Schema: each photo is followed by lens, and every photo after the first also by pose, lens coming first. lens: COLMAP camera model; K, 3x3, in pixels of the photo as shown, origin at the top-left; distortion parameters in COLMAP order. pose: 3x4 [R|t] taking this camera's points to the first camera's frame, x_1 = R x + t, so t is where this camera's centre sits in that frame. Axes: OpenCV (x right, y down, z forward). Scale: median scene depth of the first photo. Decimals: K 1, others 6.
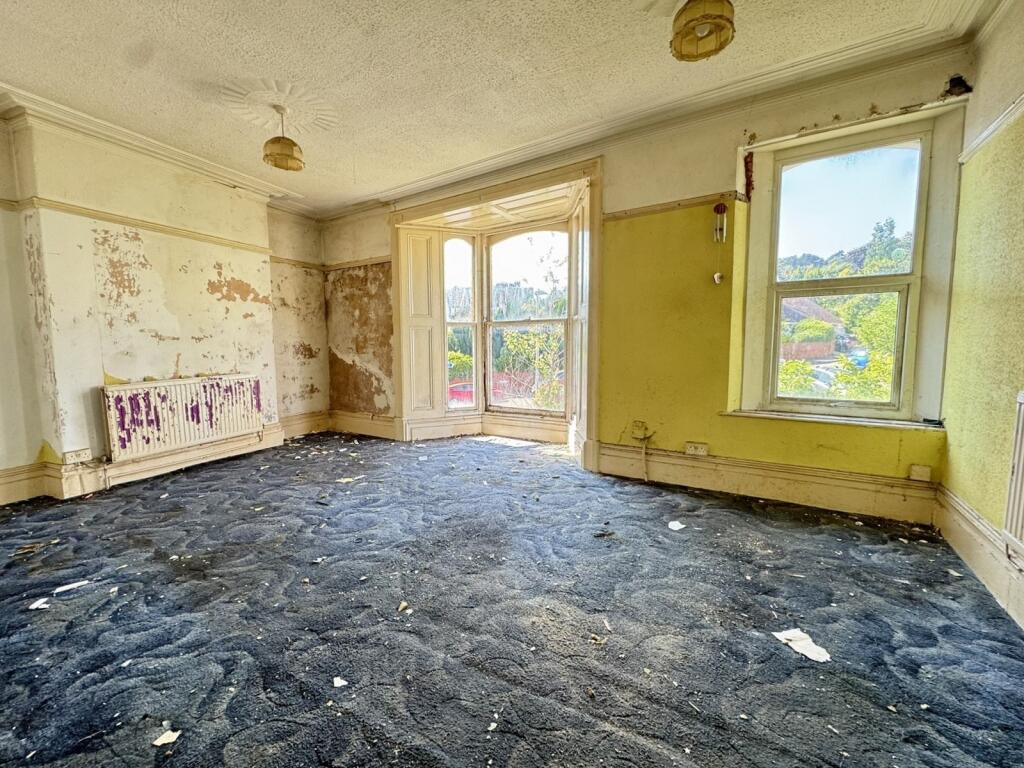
lens RADIAL K [[435.9, 0, 521.6], [0, 435.9, 388.6], [0, 0, 1]] dist [-0.000603, 0.000208]
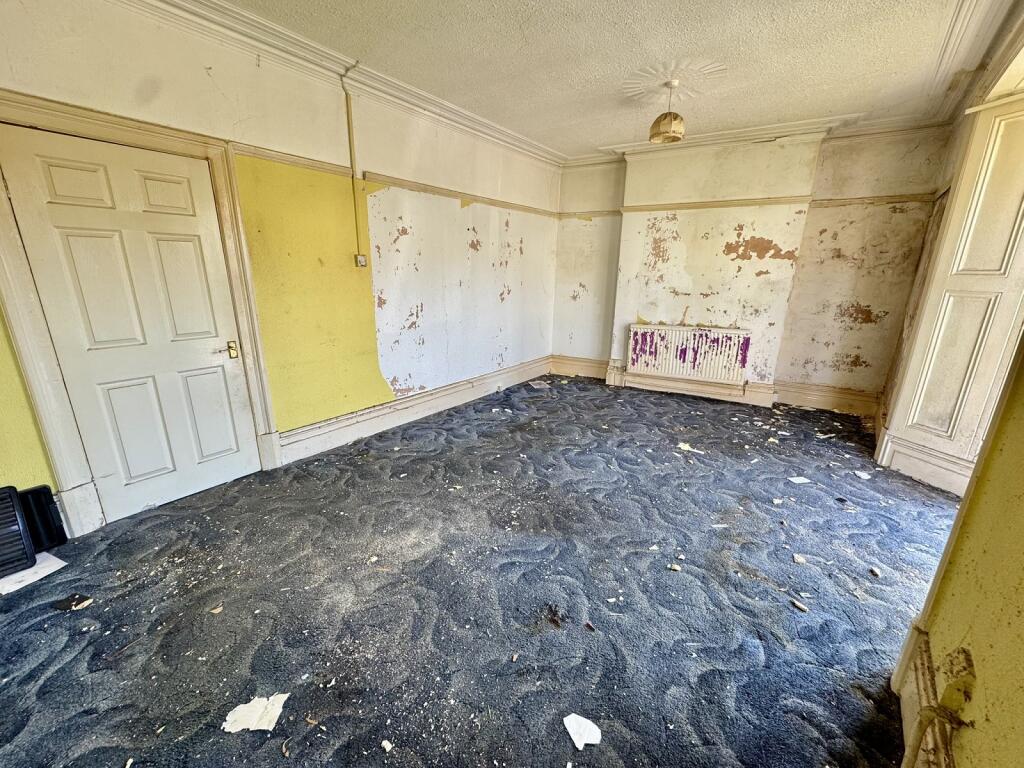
lens RADIAL K [[435.9, 0, 521.6], [0, 435.9, 388.6], [0, 0, 1]] dist [-0.000603, 0.000208]
pose [[-0.148566, 0.270366, -0.951226, 0.577096], [-0.110898, 0.951278, 0.287702, -0.167143], [0.982665, 0.148232, -0.111345, 0.712779]]
